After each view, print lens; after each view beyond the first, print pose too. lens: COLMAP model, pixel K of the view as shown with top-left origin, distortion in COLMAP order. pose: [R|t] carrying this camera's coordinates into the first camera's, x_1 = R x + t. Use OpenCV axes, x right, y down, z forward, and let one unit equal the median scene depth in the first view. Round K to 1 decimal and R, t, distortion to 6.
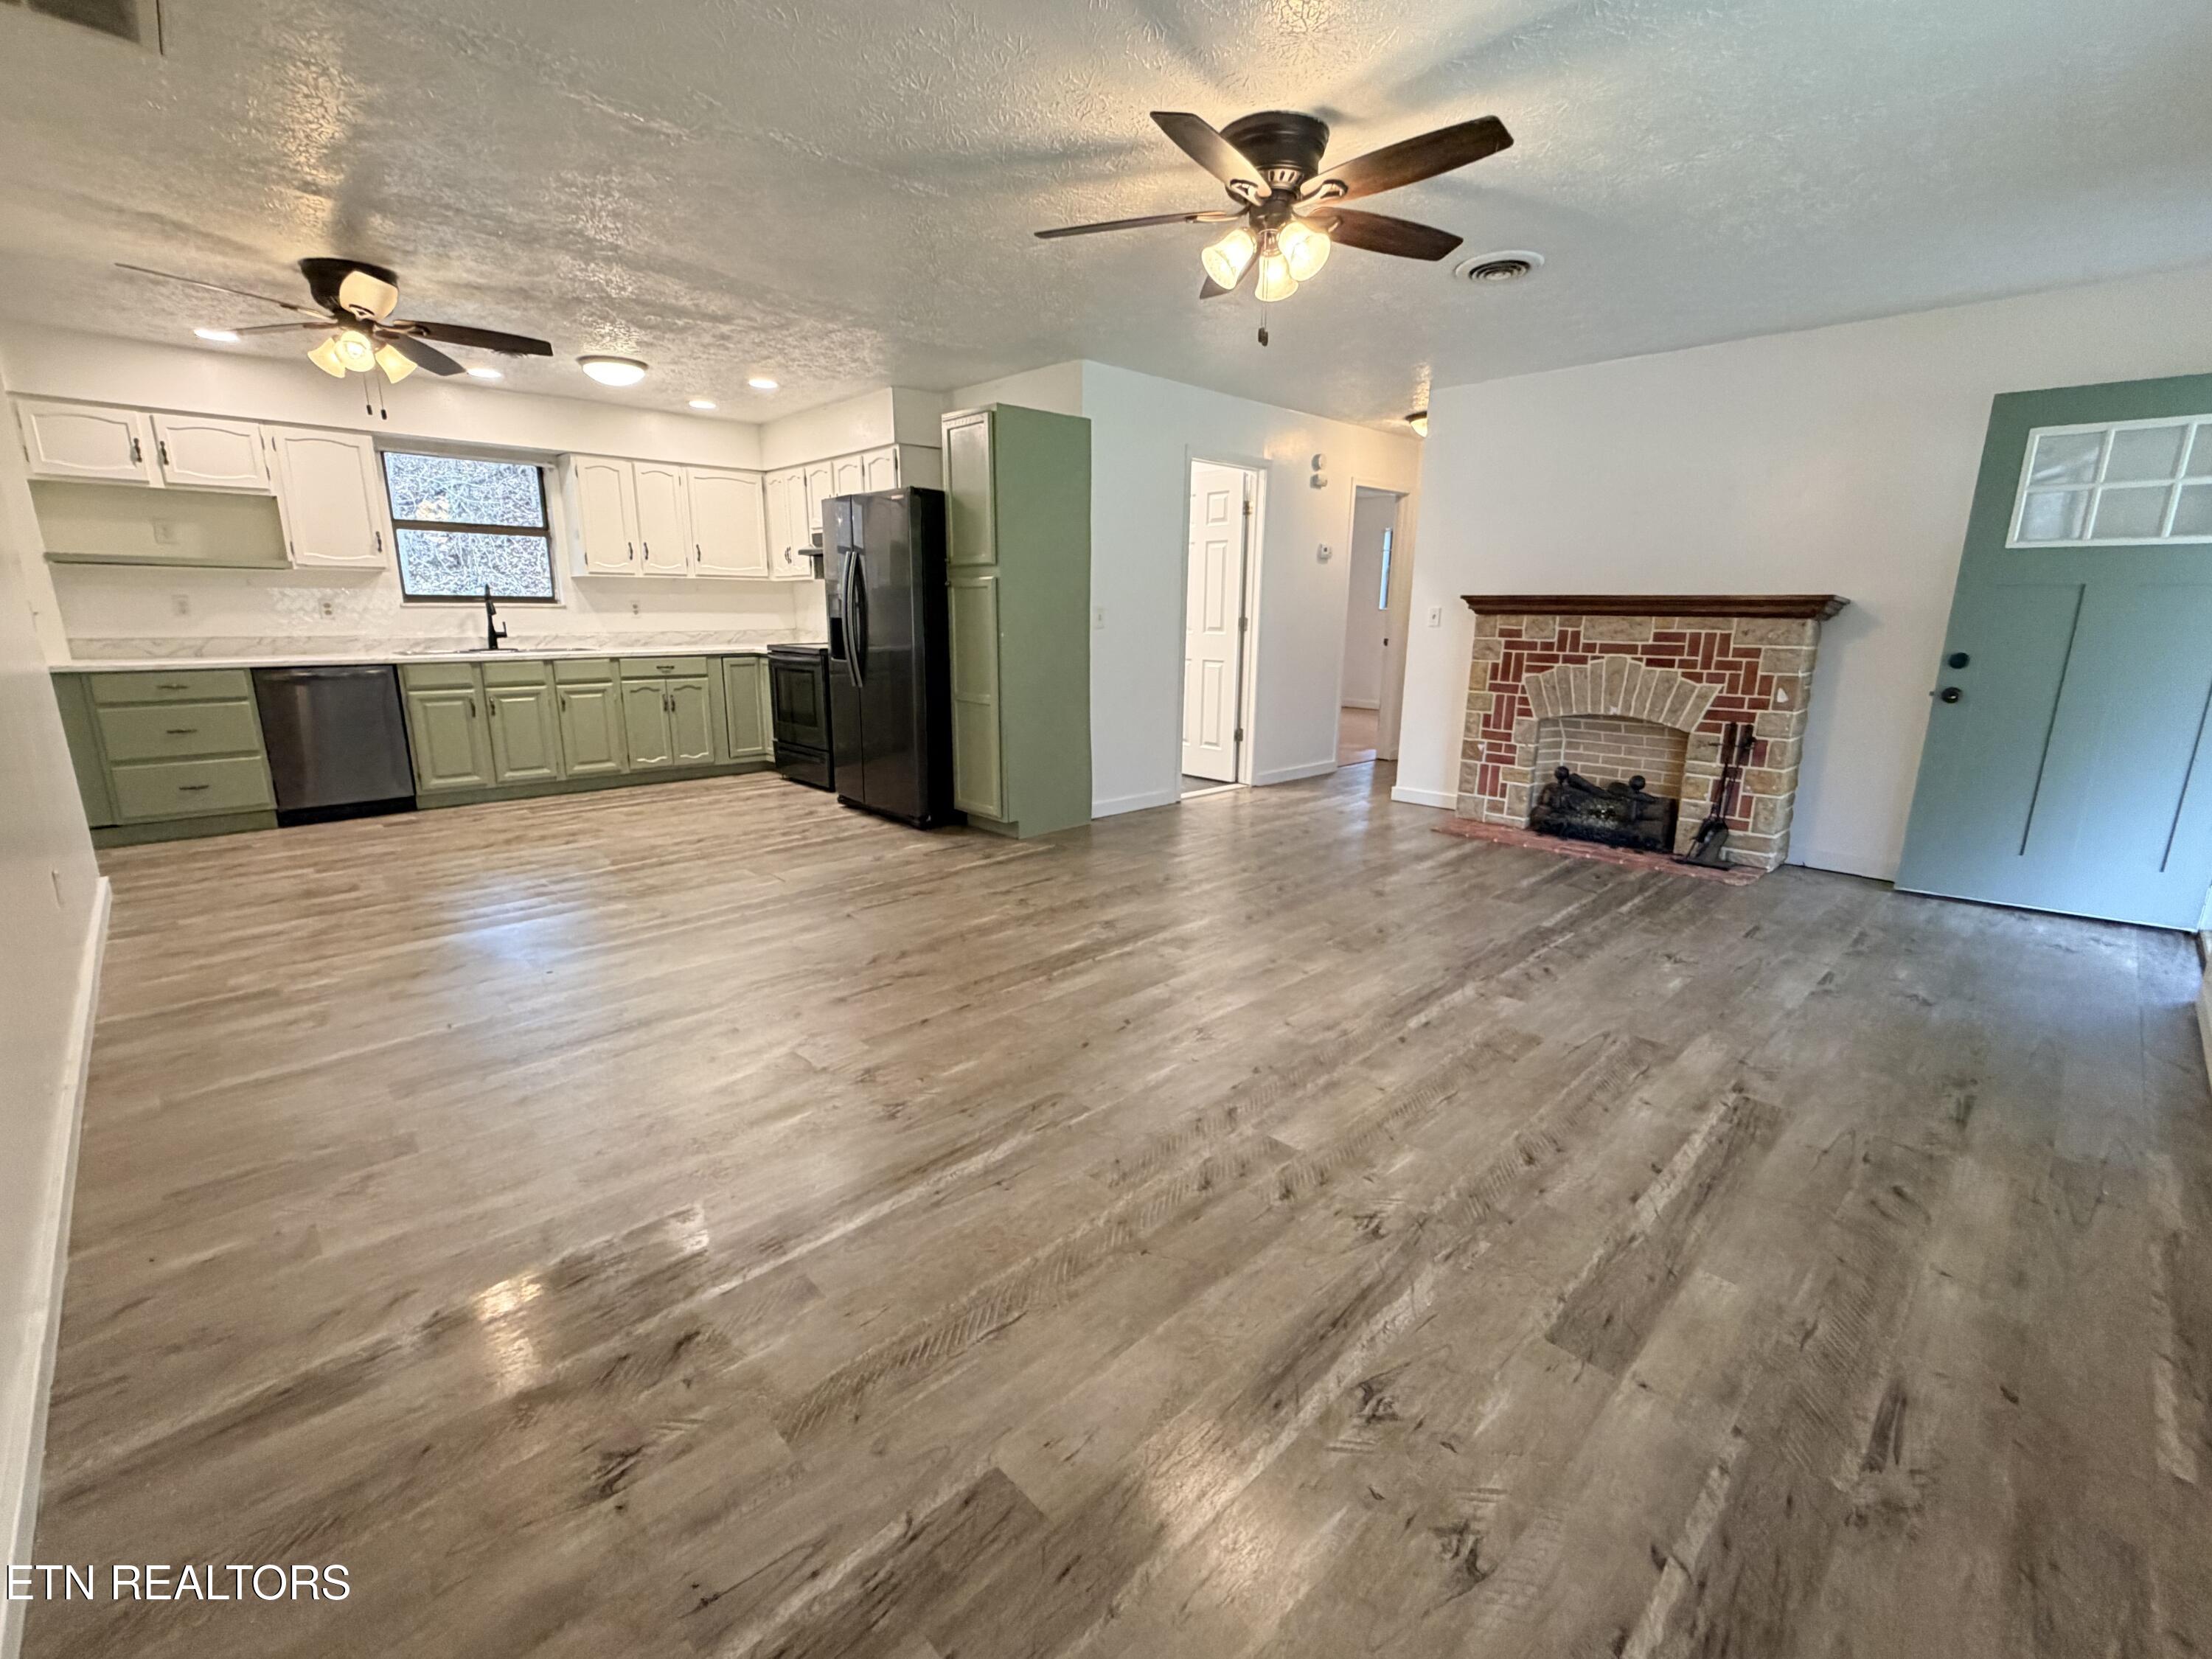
lens RADIAL K [[946.7, 0, 1129.2], [0, 946.7, 833.7], [0, 0, 1]] dist [0.000019, 0.000068]
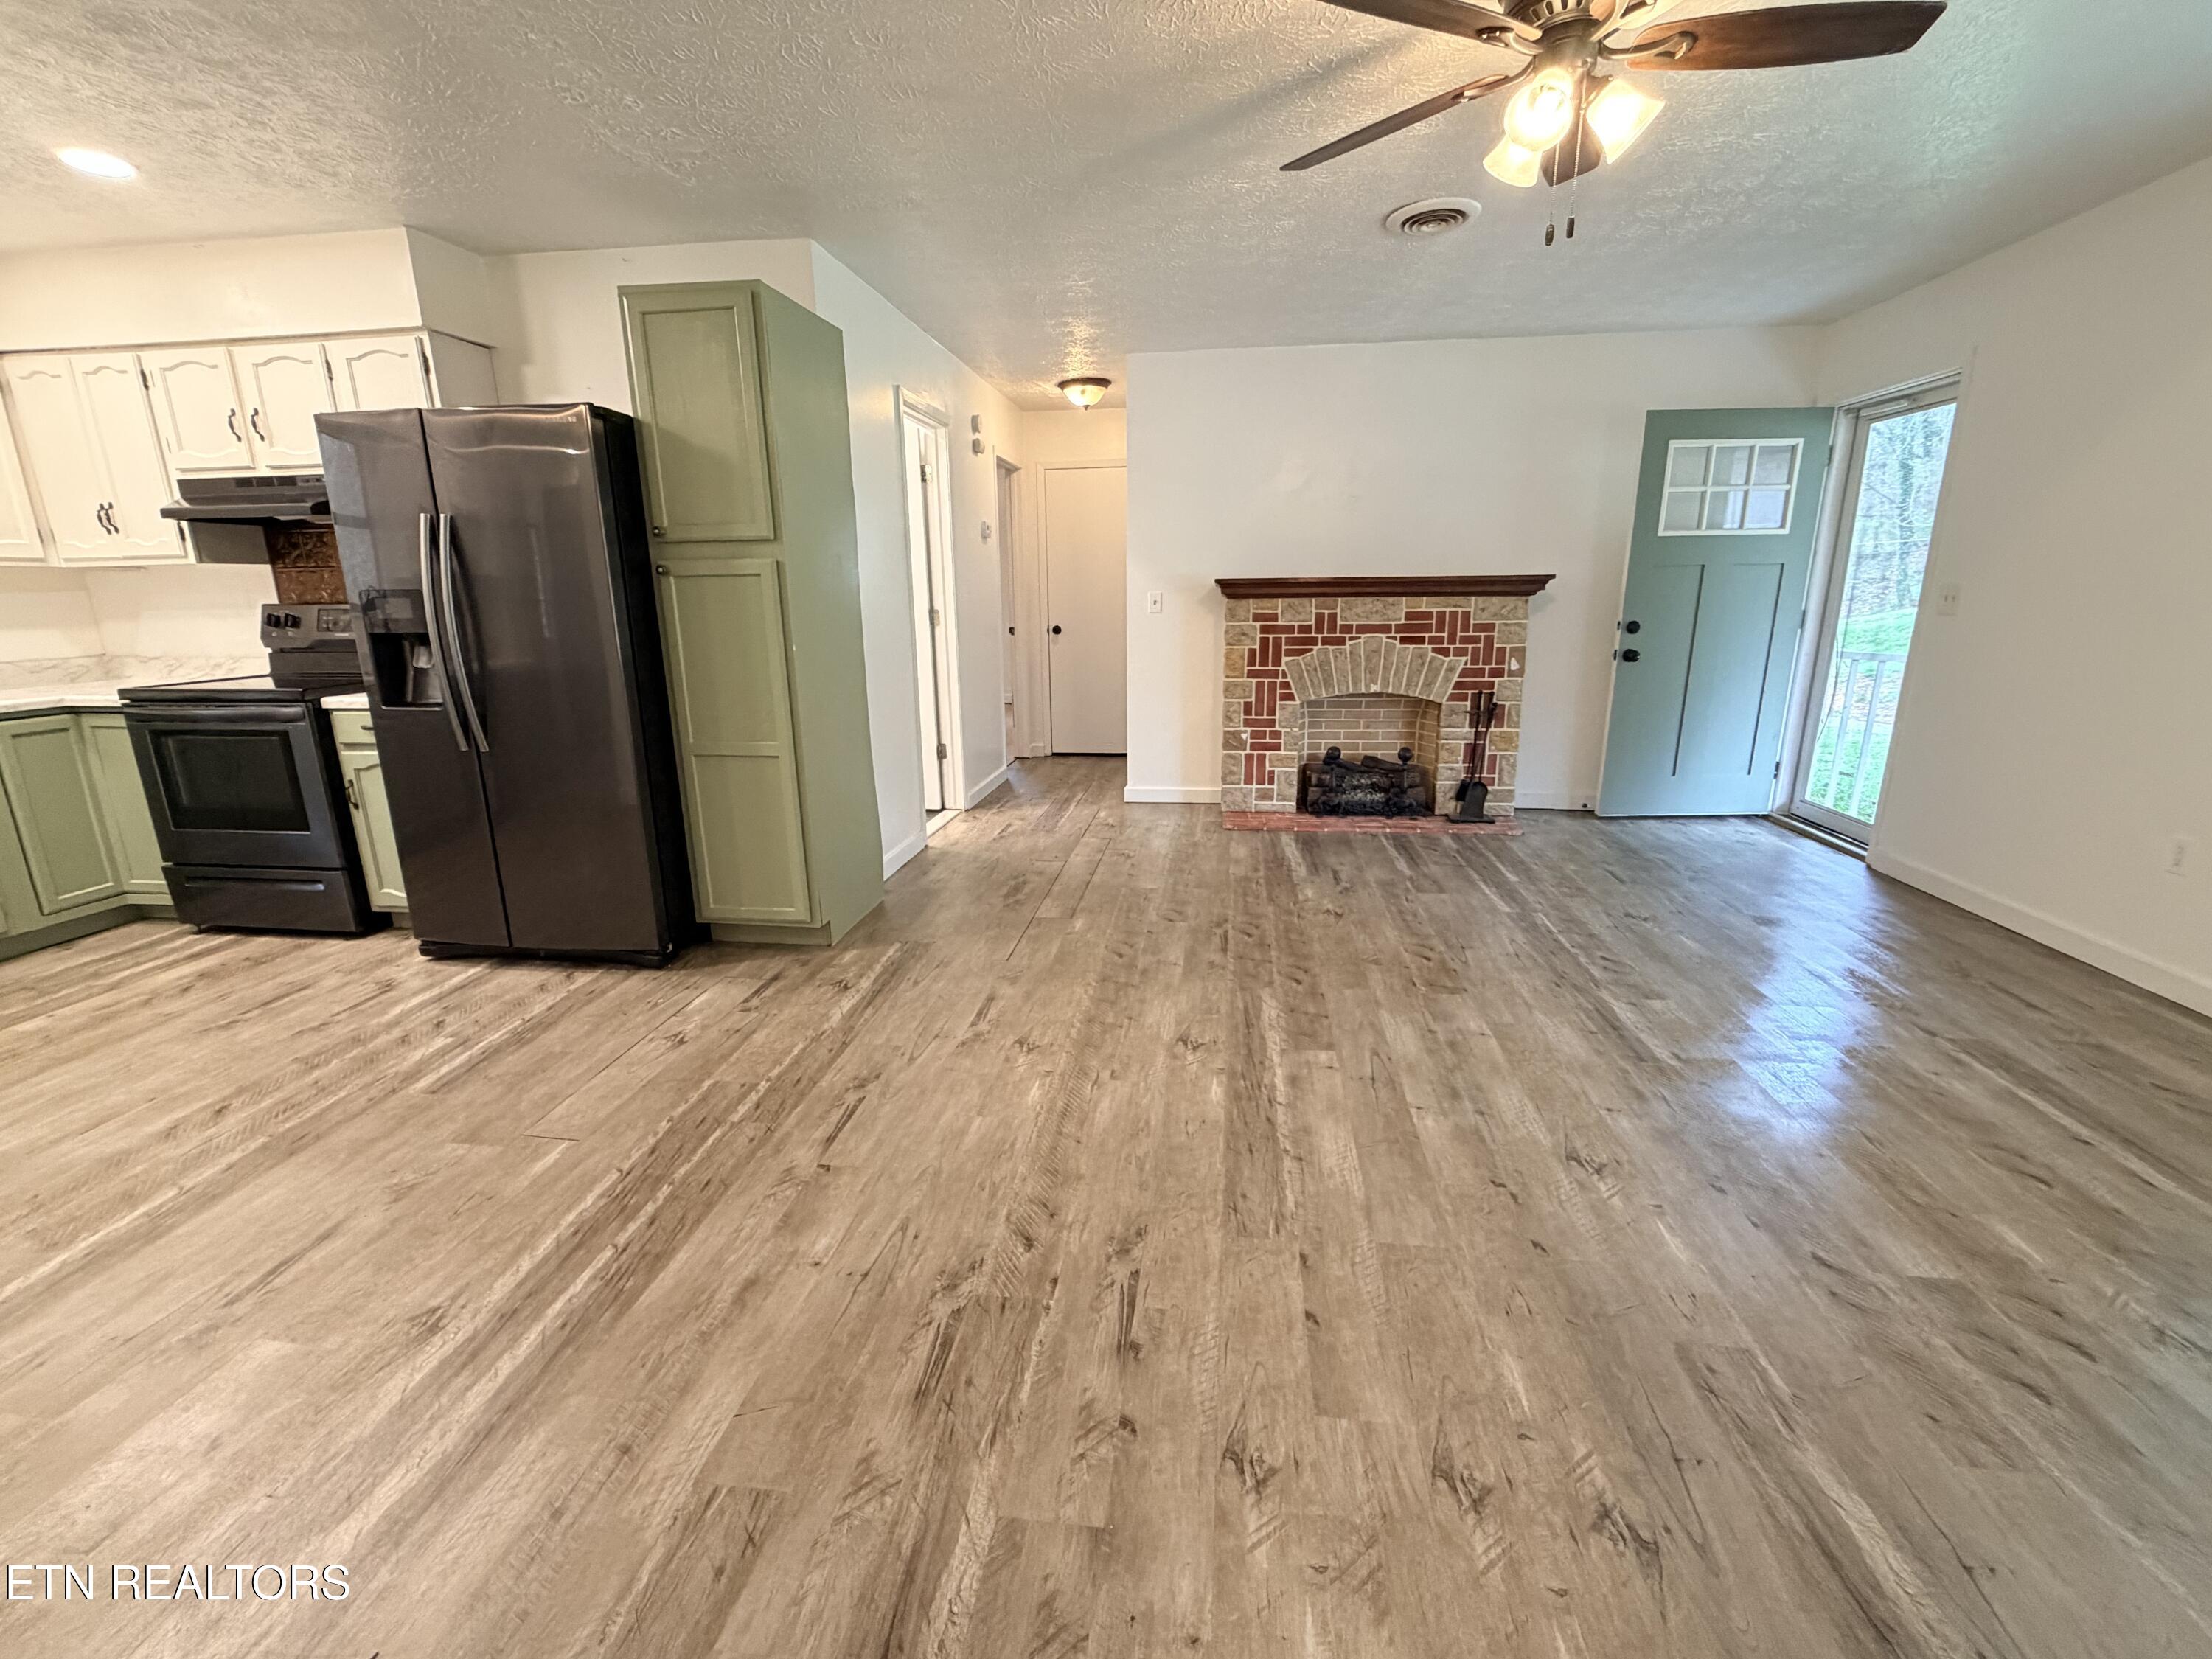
lens RADIAL K [[940.3, 0, 1107.9], [0, 940.3, 833.4], [0, 0, 1]] dist [-0.000891, 0.000601]
pose [[0.791623, -0.170788, 0.586656, -0.346269], [0.160629, 0.984539, 0.069870, -0.090474], [-0.589519, 0.038924, 0.806816, 0.338297]]
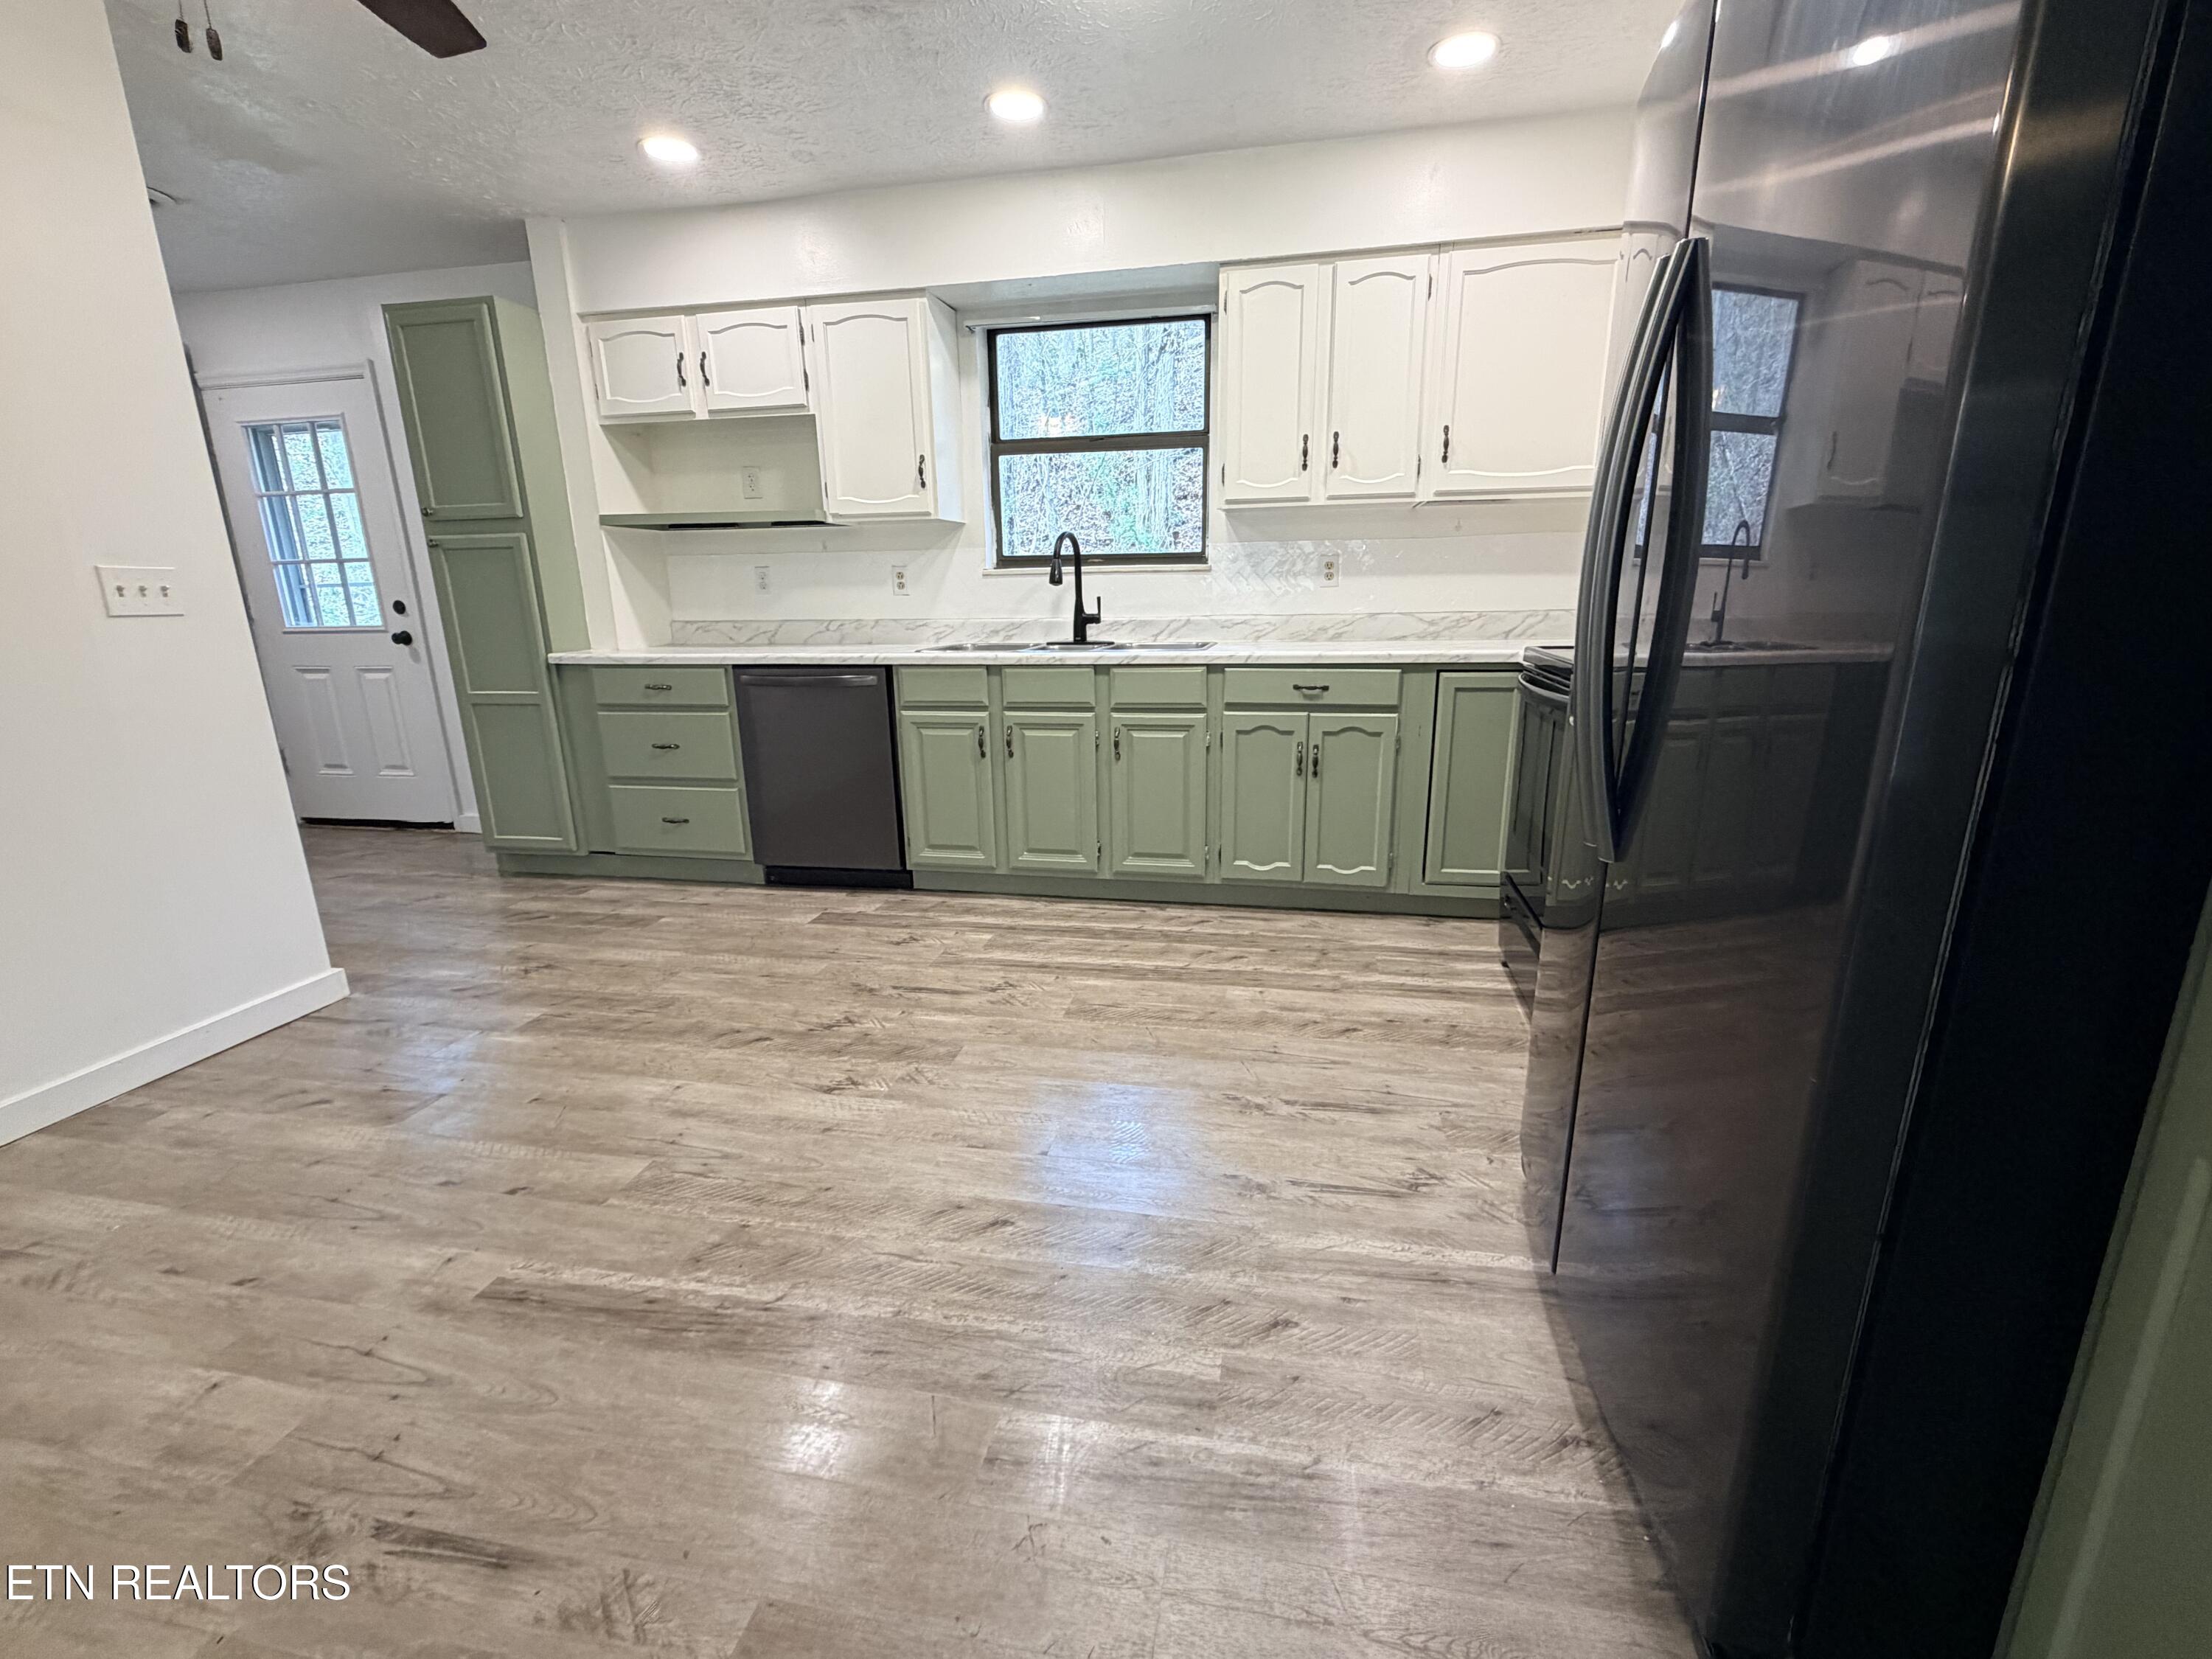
lens RADIAL K [[946.7, 0, 1129.2], [0, 946.7, 833.7], [0, 0, 1]] dist [0.000019, 0.000068]
pose [[0.543857, 0.195469, -0.816096, -0.163139], [-0.174448, 0.977583, 0.117893, -0.181369], [0.820846, 0.078249, 0.565764, 0.825928]]
